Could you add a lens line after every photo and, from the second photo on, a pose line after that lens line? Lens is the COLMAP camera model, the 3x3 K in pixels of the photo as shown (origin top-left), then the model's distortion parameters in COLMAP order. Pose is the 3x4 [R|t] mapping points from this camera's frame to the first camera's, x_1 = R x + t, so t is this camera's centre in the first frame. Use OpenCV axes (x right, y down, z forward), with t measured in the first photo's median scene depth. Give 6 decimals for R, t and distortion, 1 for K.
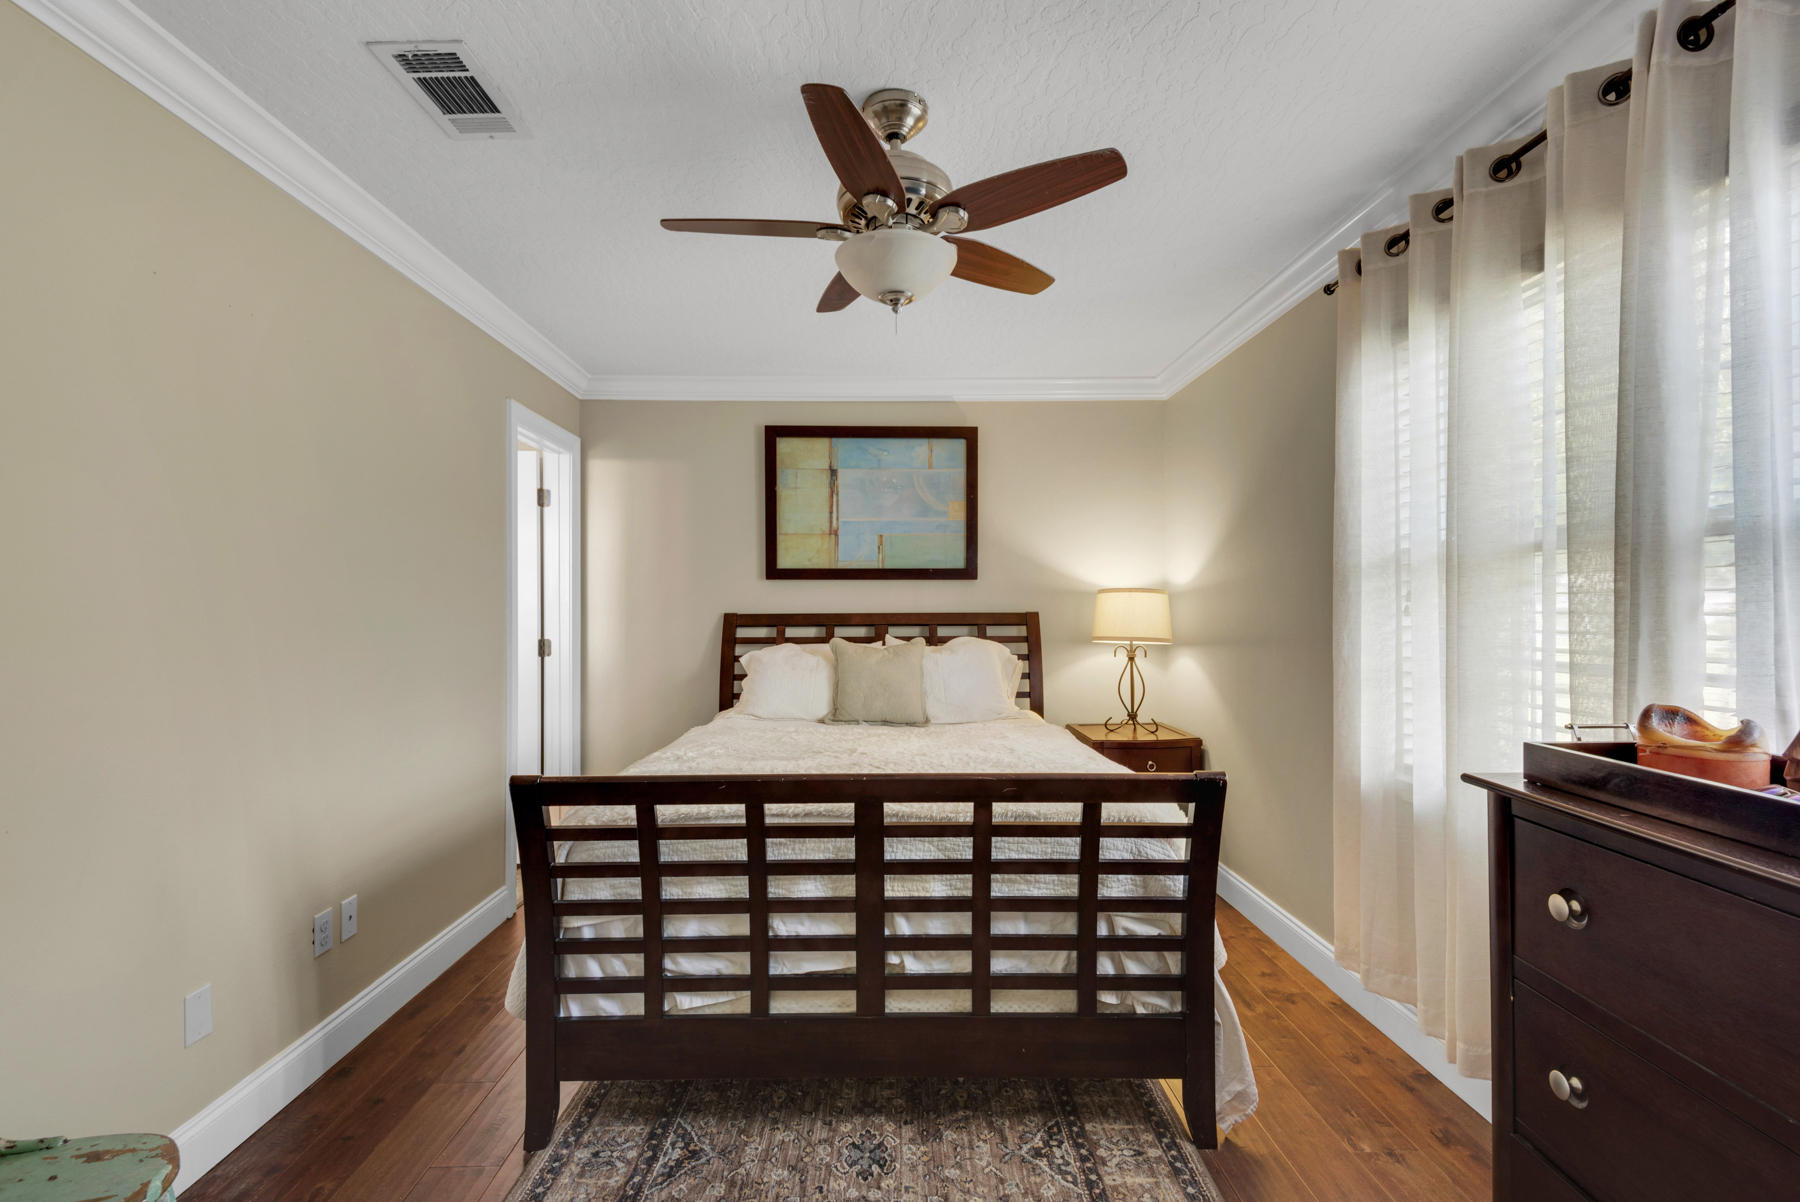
lens RADIAL K [[809.2, 0, 907.0], [0, 809.2, 607.8], [0, 0, 1]] dist [0.039595, -0.035893]
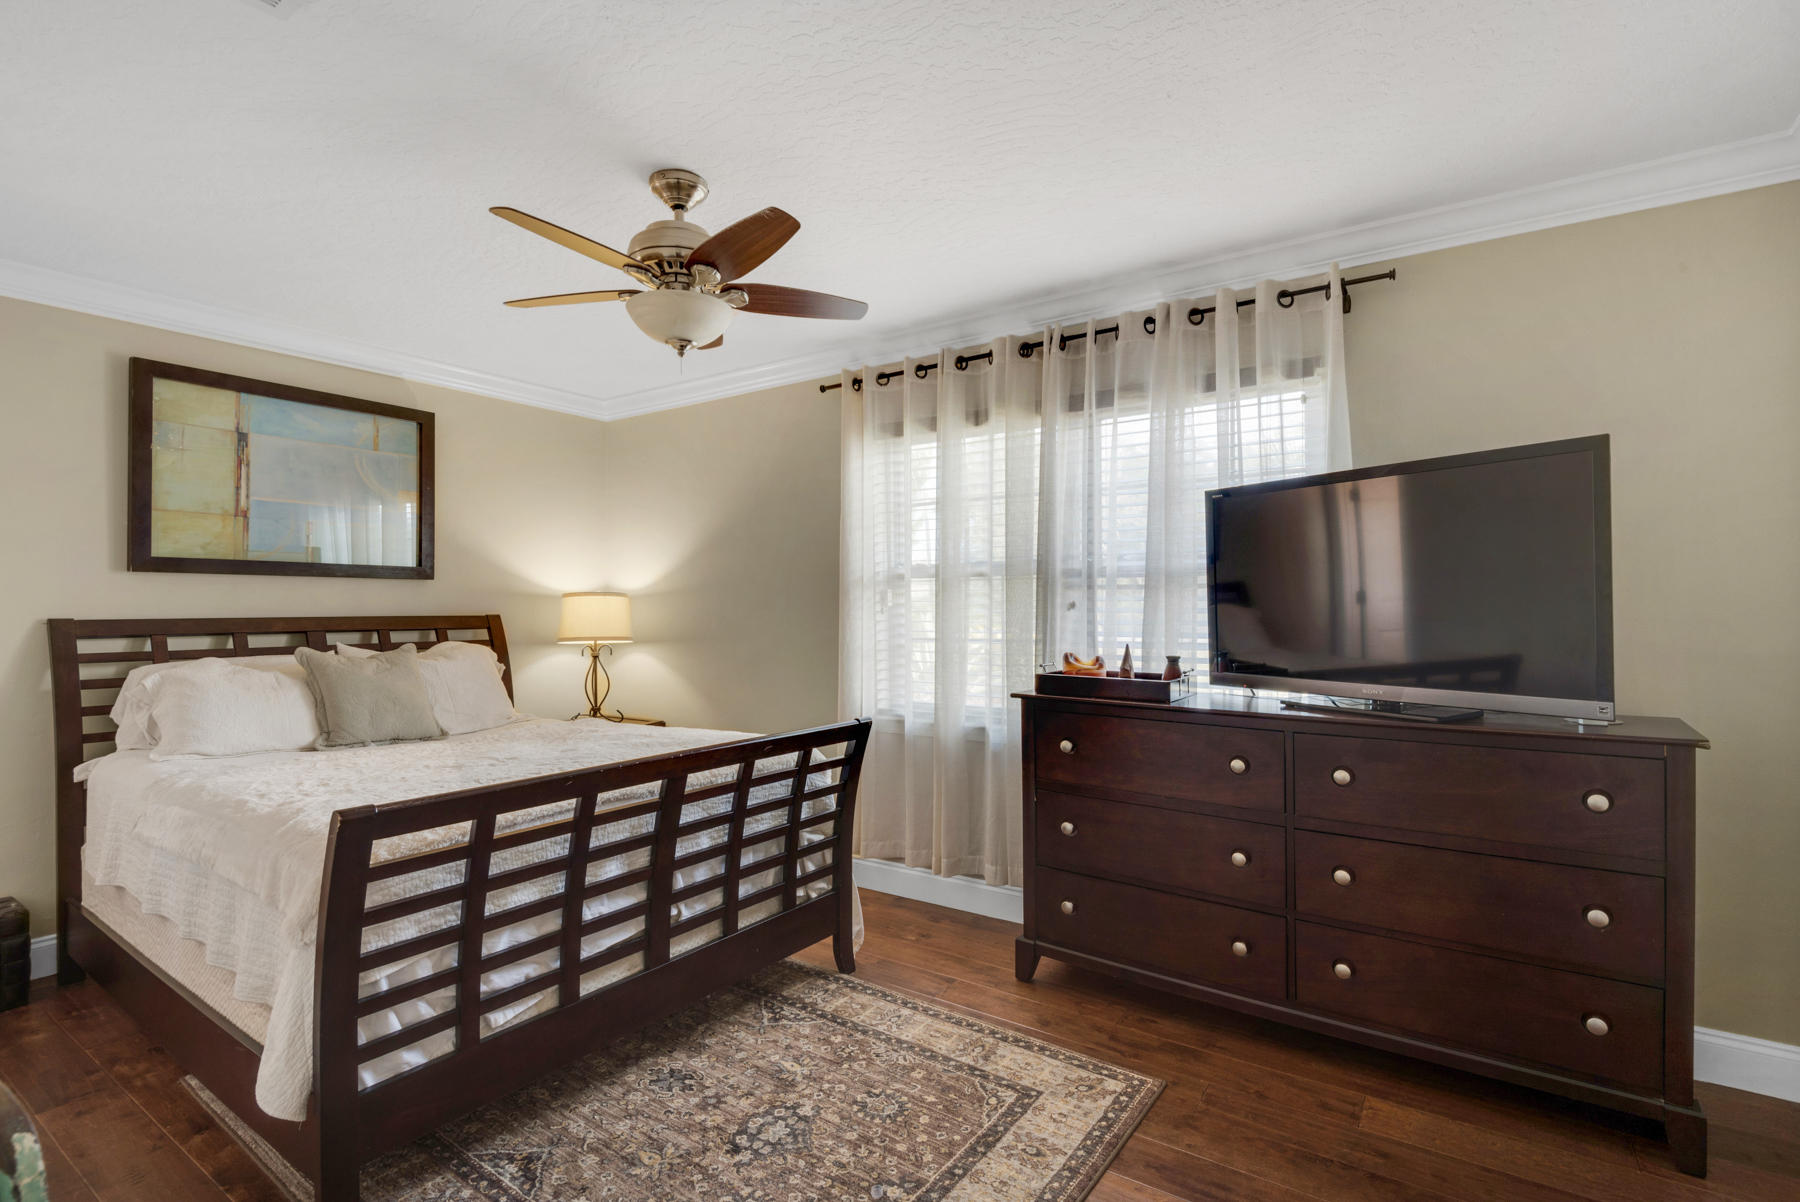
lens RADIAL K [[868.0, 0, 900.0], [0, 868.0, 601.0], [0, 0, 1]] dist [-0.030238, -0.000893]
pose [[0.562824, 0.006520, 0.826551, -0.832150], [0.004882, 0.999925, -0.011213, 0.005964], [-0.826563, 0.010346, 0.562750, 0.039847]]
